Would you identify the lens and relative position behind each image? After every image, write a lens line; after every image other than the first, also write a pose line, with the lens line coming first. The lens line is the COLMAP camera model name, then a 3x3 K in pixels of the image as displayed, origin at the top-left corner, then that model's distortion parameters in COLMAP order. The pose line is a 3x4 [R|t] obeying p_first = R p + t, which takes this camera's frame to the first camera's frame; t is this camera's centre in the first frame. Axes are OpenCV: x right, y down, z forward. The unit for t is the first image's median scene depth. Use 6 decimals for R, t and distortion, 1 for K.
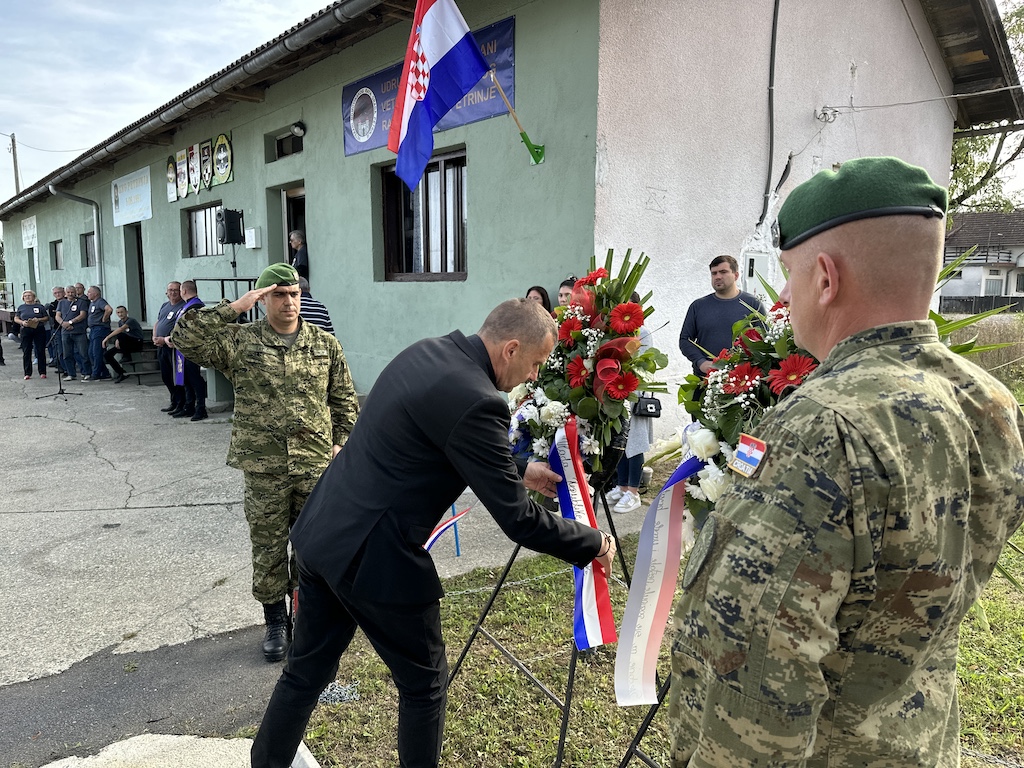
lens RADIAL K [[713.2, 0, 510.2], [0, 713.2, 389.9], [0, 0, 1]] dist [0.045821, -0.053856]
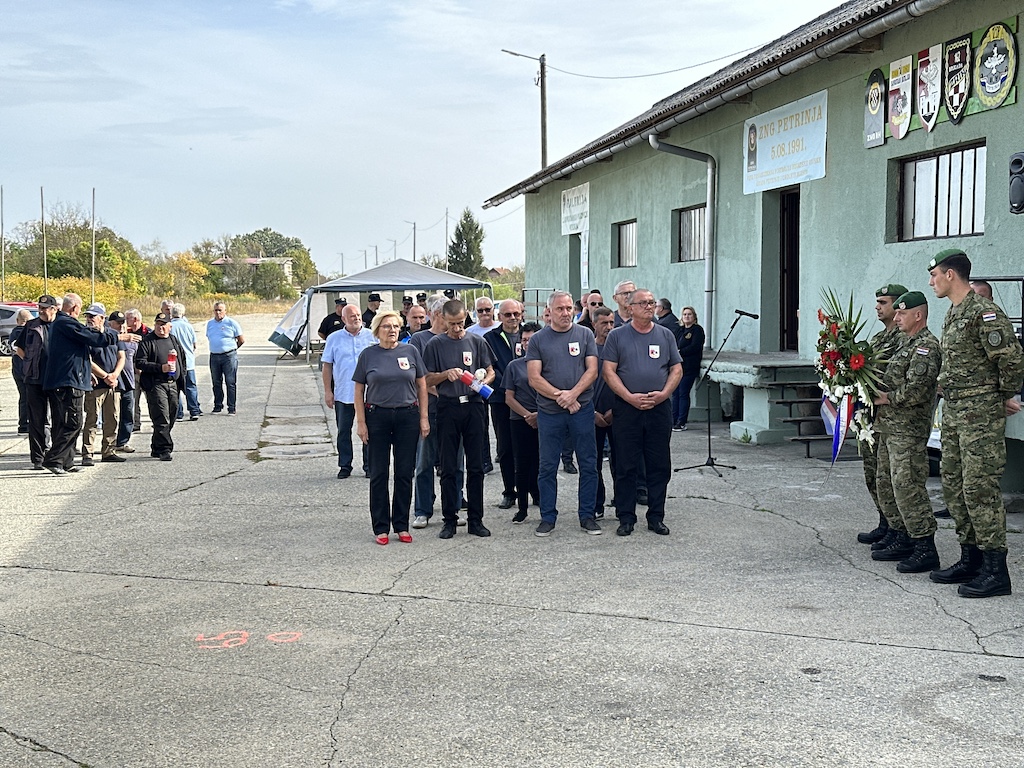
lens RADIAL K [[1418.8, 0, 516.5], [0, 1418.8, 360.2], [0, 0, 1]] dist [0.106455, 0.000000]
pose [[0.847846, 0.010456, -0.530140, -0.109356], [-0.058481, 0.995550, -0.073892, 0.014241], [0.527008, 0.093652, 0.844685, -0.129250]]
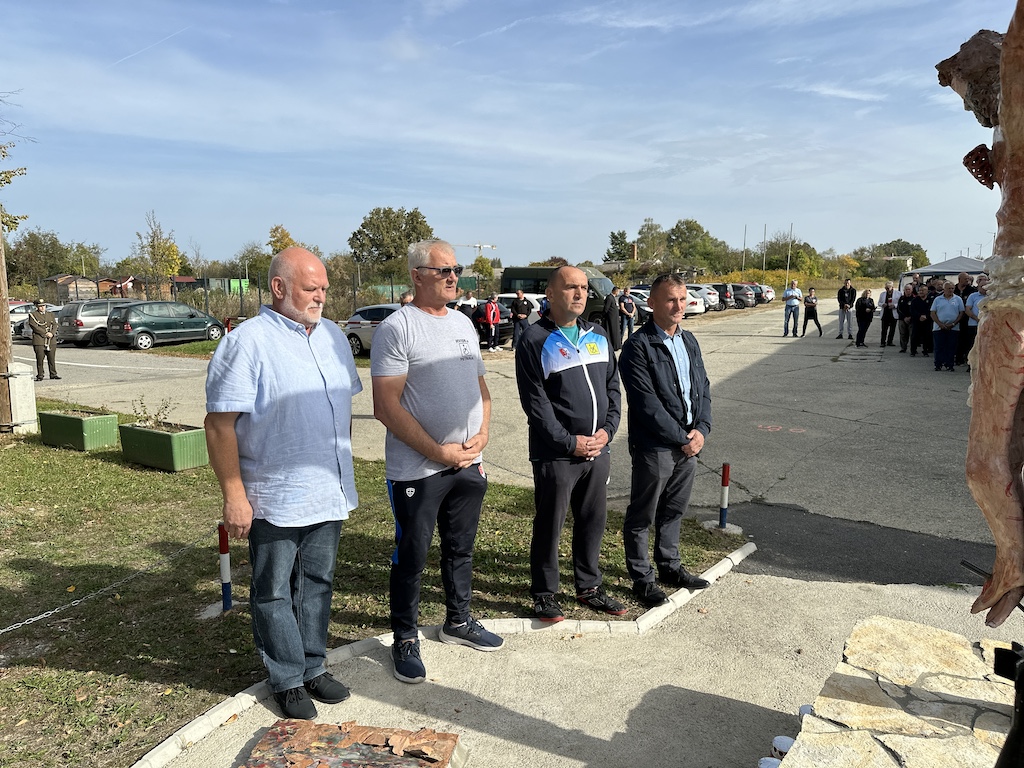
lens RADIAL K [[713.2, 0, 509.7], [0, 713.2, 384.9], [0, 0, 1]] dist [0.045821, -0.053856]
pose [[0.340721, 0.120091, -0.932463, 0.043154], [-0.114276, 0.989745, 0.085712, 0.021961], [0.933194, 0.077354, 0.350950, -0.163954]]
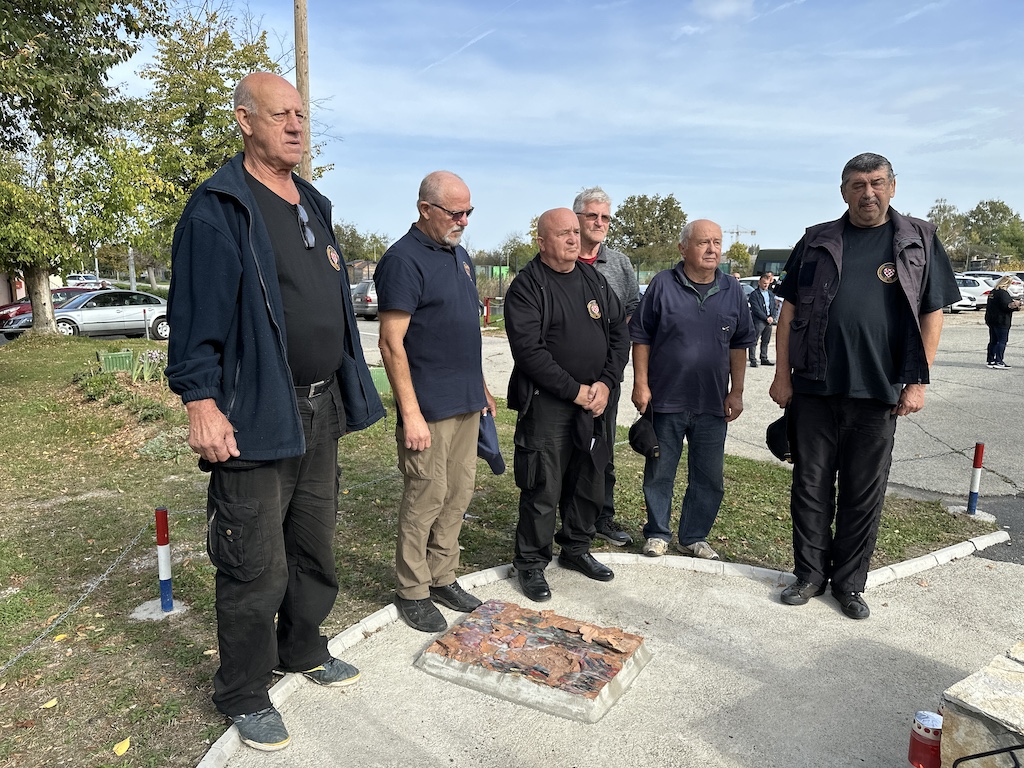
lens RADIAL K [[713.2, 0, 518.8], [0, 713.2, 376.4], [0, 0, 1]] dist [0.045821, -0.053856]
pose [[0.015717, 0.135510, -0.990651, 0.069824], [-0.136841, 0.981743, 0.132120, 0.037992], [0.990468, 0.133485, 0.033974, -0.153510]]
